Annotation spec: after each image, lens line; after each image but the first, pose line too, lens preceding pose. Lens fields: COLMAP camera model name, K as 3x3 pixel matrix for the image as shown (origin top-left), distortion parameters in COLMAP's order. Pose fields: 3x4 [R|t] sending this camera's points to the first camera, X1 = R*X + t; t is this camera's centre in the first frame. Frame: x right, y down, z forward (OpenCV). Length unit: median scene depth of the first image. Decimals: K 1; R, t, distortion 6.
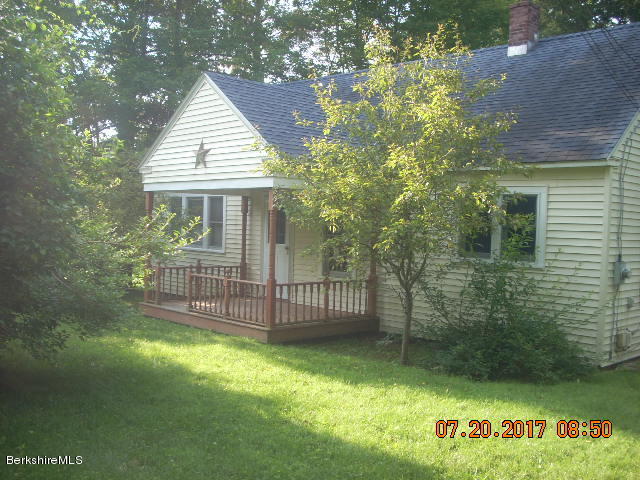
lens RADIAL K [[685.0, 0, 320.0], [0, 685.0, 240.0], [0, 0, 1]] dist [-0.006427, -0.003518]
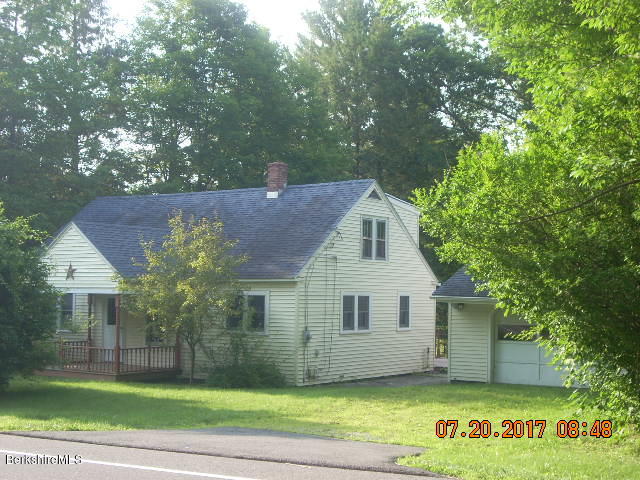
lens RADIAL K [[996.7, 0, 320.0], [0, 996.7, 240.0], [0, 0, 1]] dist [0.012638, -0.011282]
pose [[0.982114, -0.010465, 0.187997, -0.040392], [0.023889, 0.997311, -0.069283, -0.024937], [-0.186767, 0.072535, 0.979723, -1.678781]]
